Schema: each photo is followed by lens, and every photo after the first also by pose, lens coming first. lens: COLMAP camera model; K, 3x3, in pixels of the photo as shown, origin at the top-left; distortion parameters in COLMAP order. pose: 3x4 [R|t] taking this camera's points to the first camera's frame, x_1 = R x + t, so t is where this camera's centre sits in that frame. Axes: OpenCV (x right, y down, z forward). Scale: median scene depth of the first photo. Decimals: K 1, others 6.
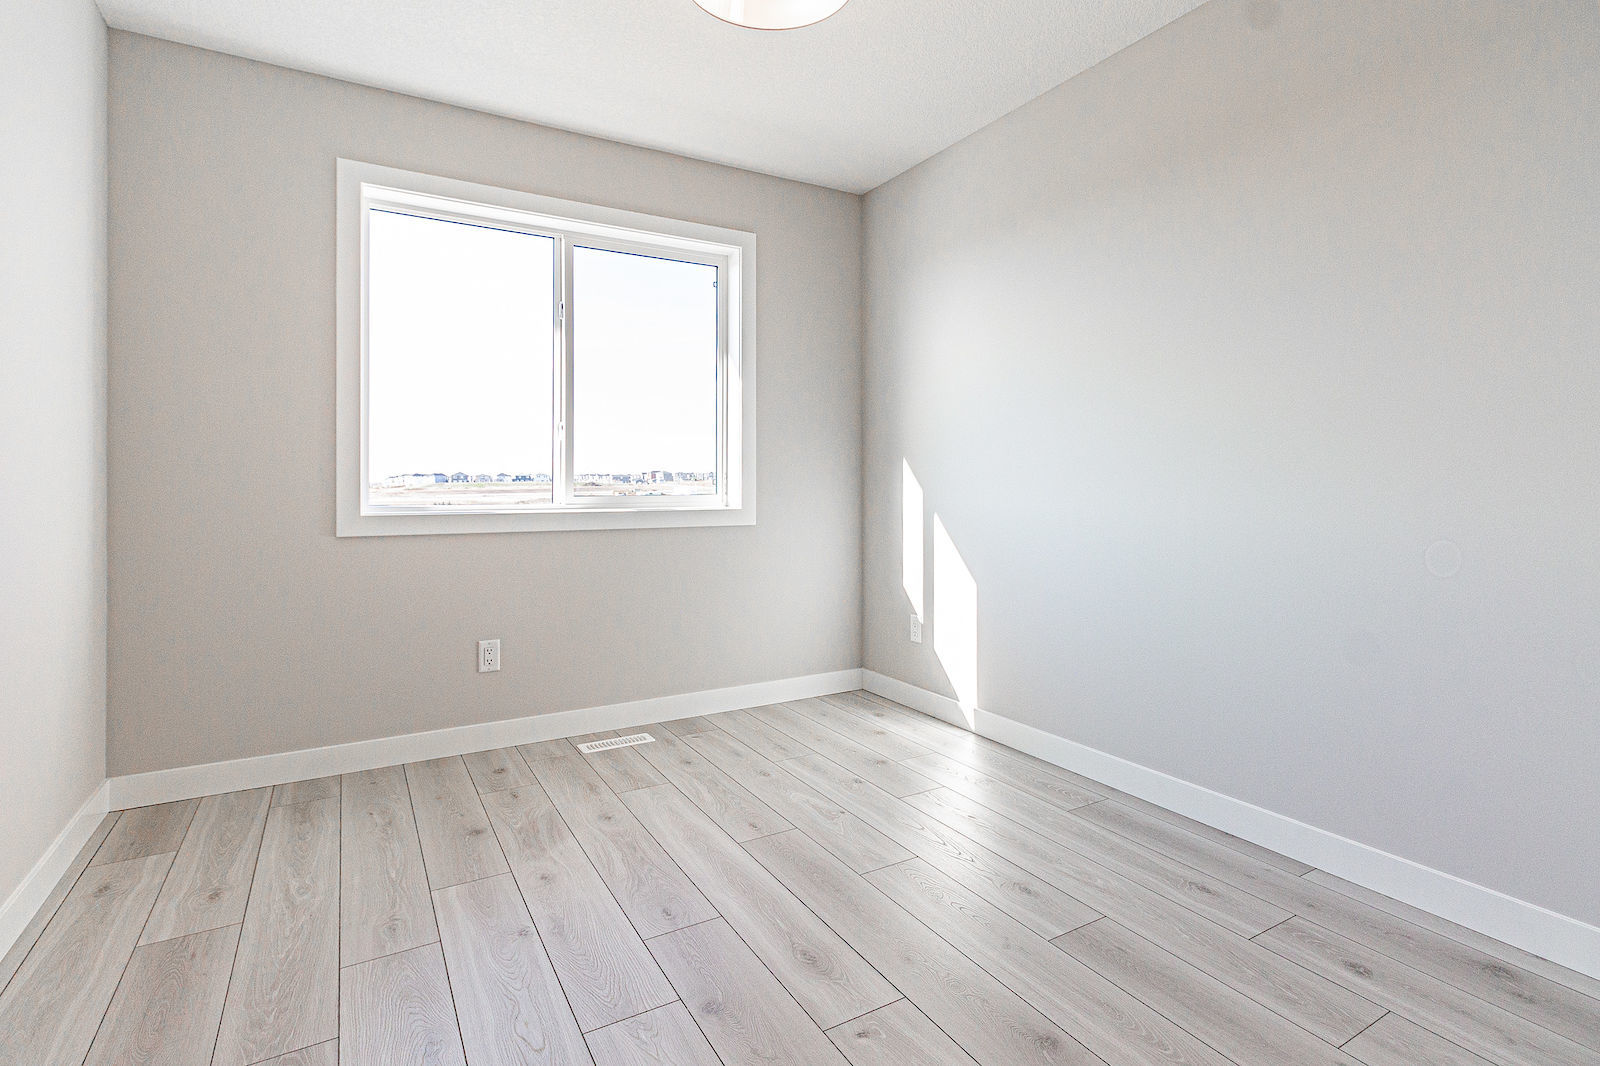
lens RADIAL K [[806.5, 0, 822.7], [0, 806.5, 484.9], [0, 0, 1]] dist [-0.000118, 0.000089]
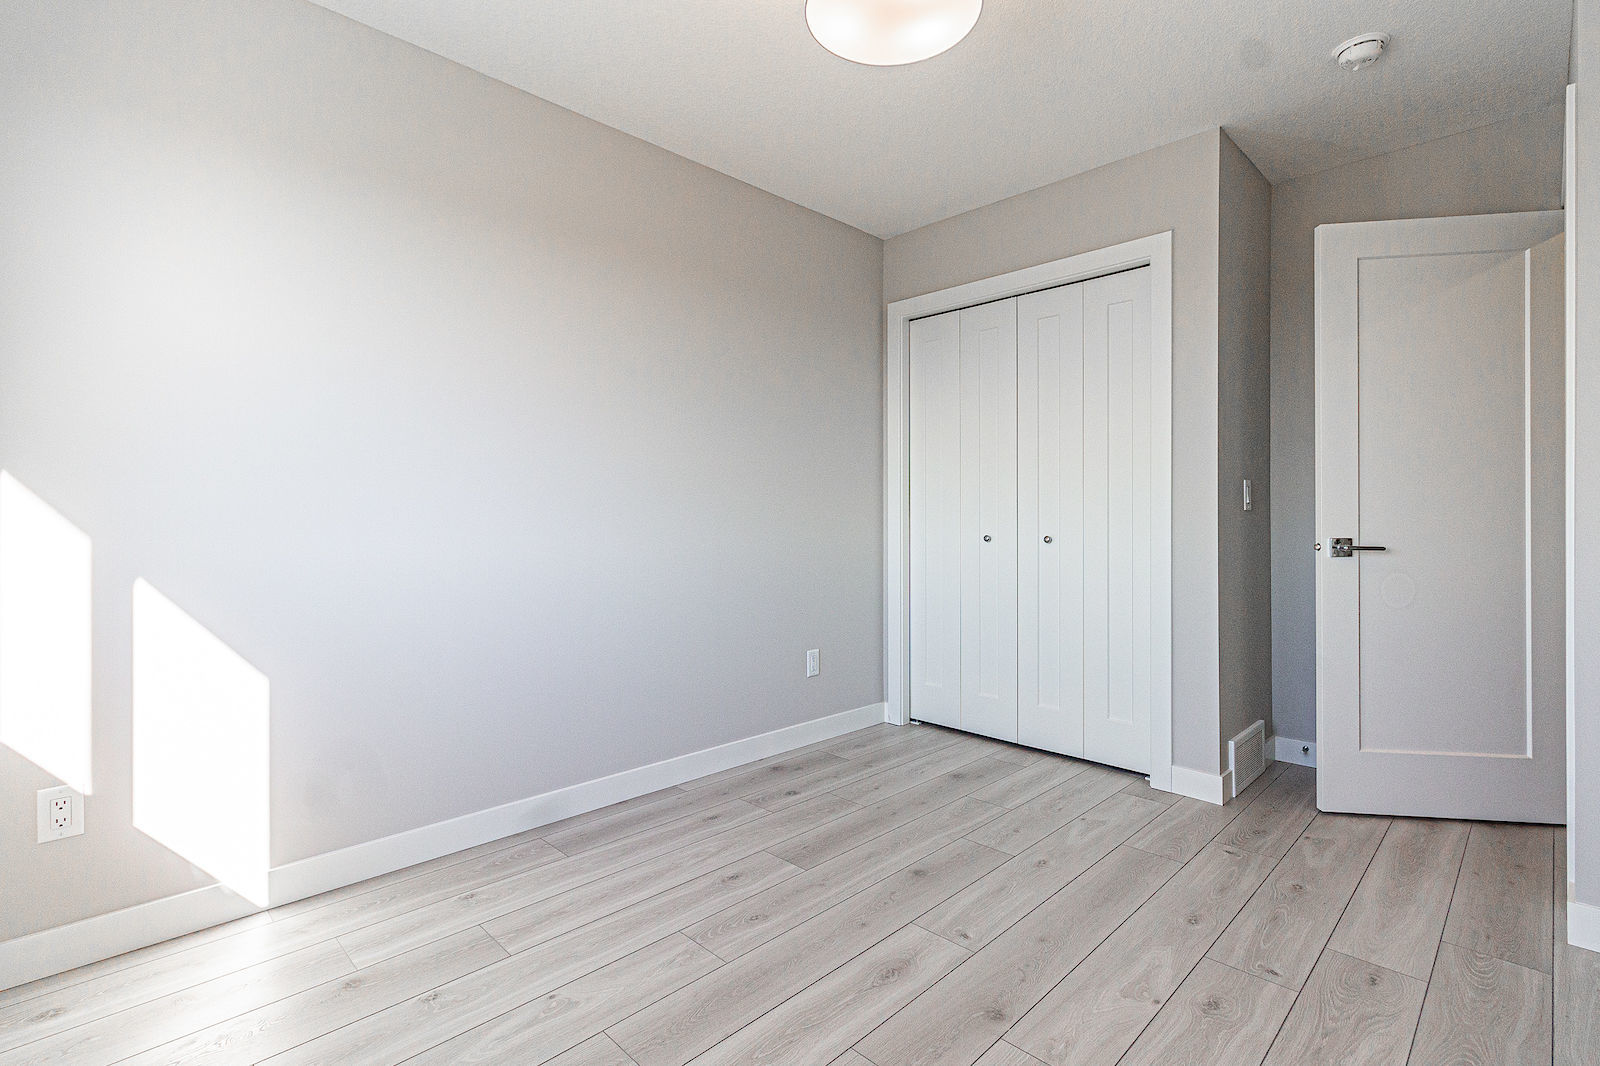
lens RADIAL K [[753.0, 0, 810.0], [0, 753.0, 526.7], [0, 0, 1]] dist [-0.000983, 0.000398]
pose [[-0.252171, -0.009718, 0.967634, -0.776020], [0.005302, 0.999921, 0.011424, -0.009033], [-0.967668, 0.008011, -0.252100, 1.113701]]
